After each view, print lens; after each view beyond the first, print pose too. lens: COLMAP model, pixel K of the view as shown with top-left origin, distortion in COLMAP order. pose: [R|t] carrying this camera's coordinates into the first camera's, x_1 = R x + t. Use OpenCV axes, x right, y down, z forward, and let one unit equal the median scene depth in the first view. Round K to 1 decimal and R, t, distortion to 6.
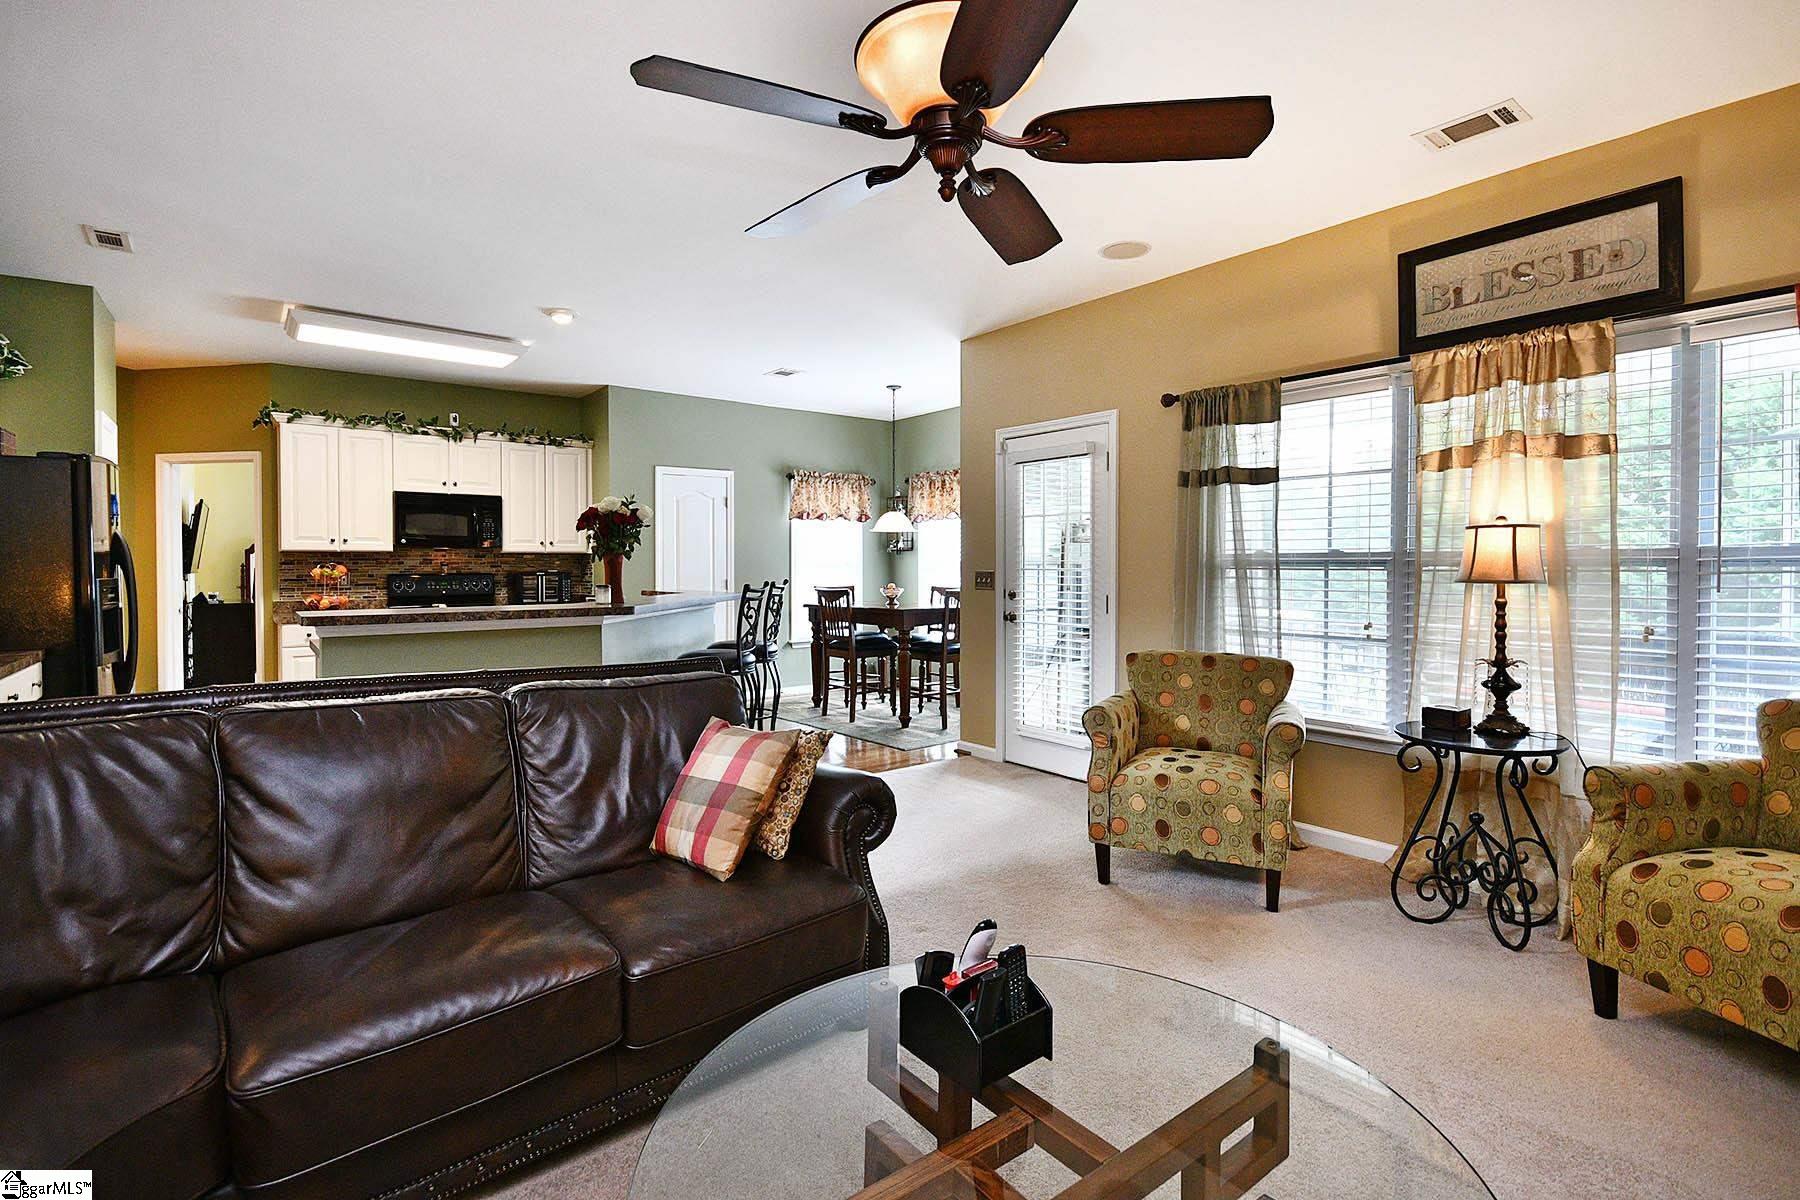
lens RADIAL K [[821.8, 0, 852.1], [0, 821.8, 572.3], [0, 0, 1]] dist [0.011275, -0.012510]
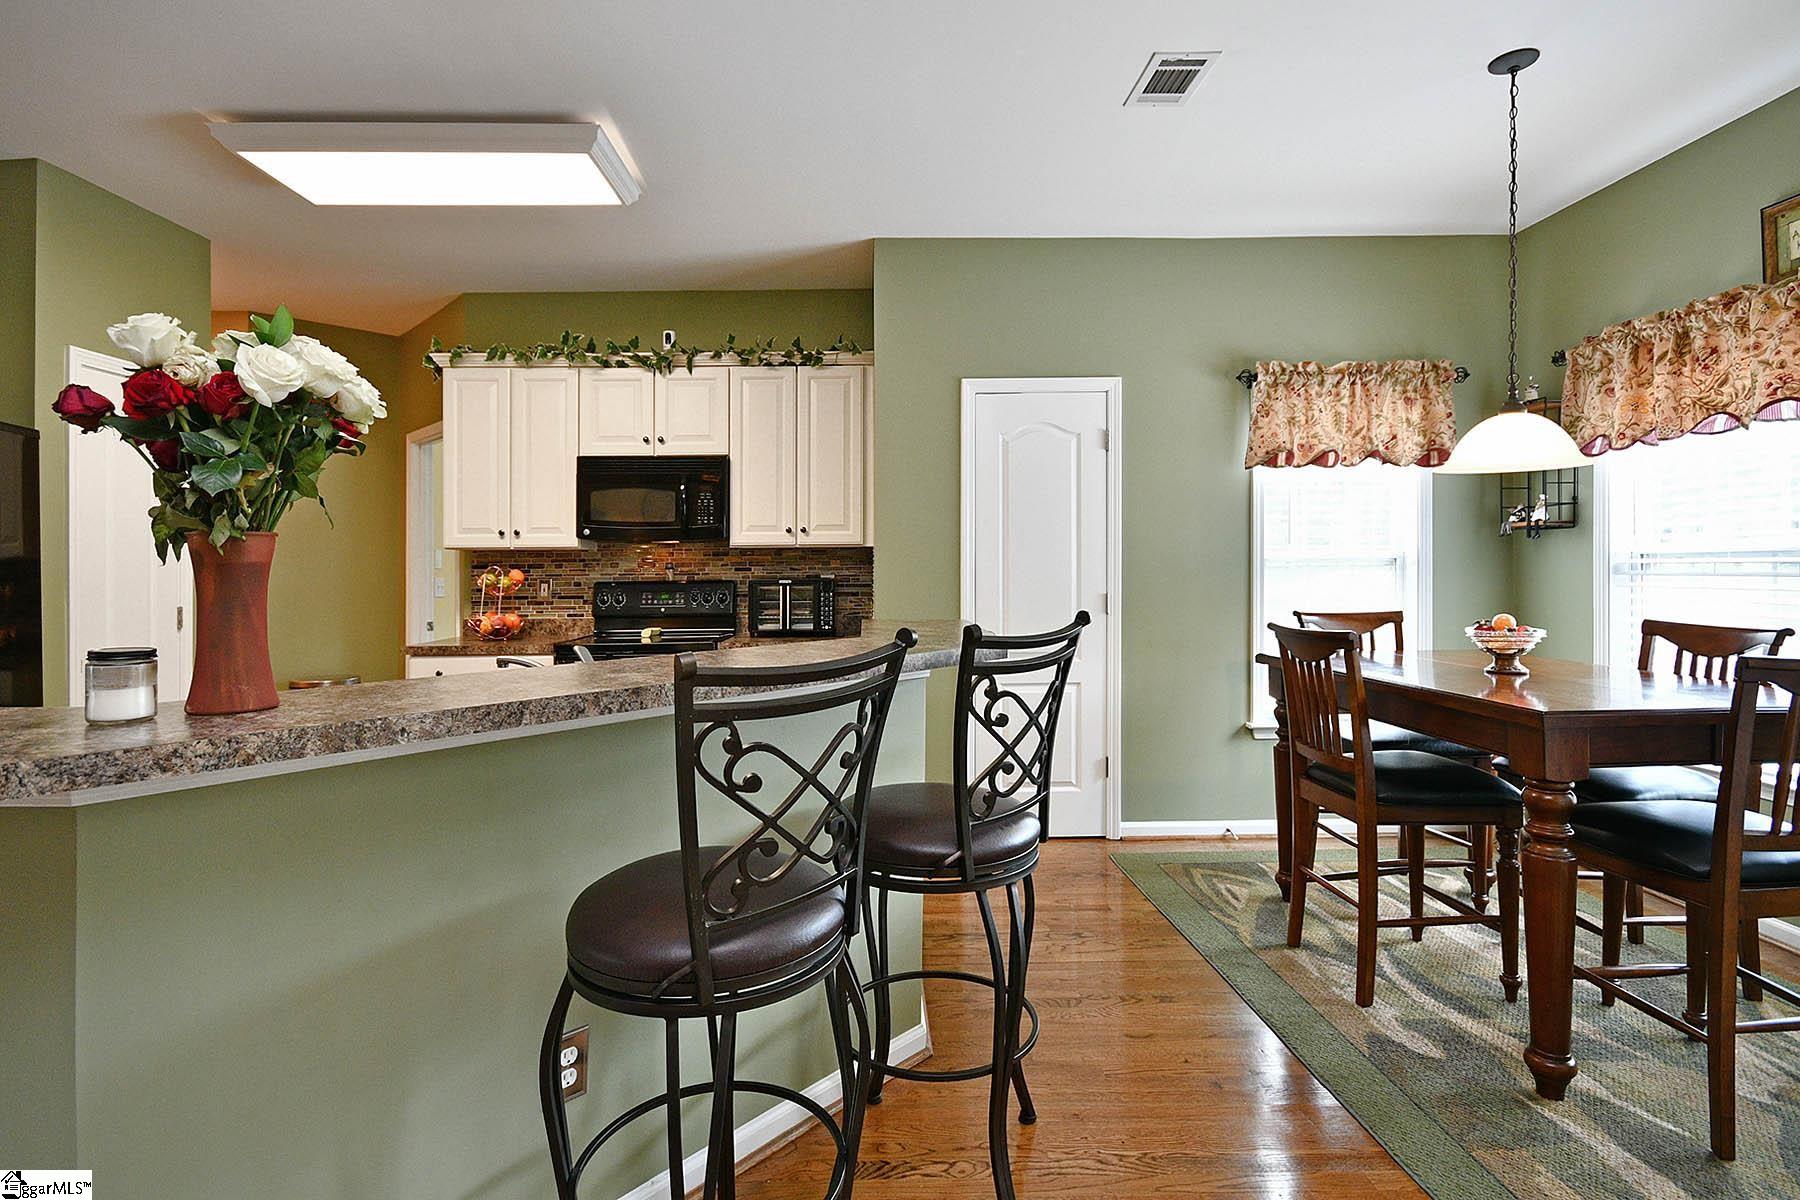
lens RADIAL K [[922.7, 0, 850.1], [0, 922.7, 574.9], [0, 0, 1]] dist [-0.001571, -0.006715]
pose [[0.832942, -0.001865, -0.553357, 0.030297], [0.000835, 0.999997, -0.002113, -0.002055], [0.553360, 0.001298, 0.832941, 0.479468]]
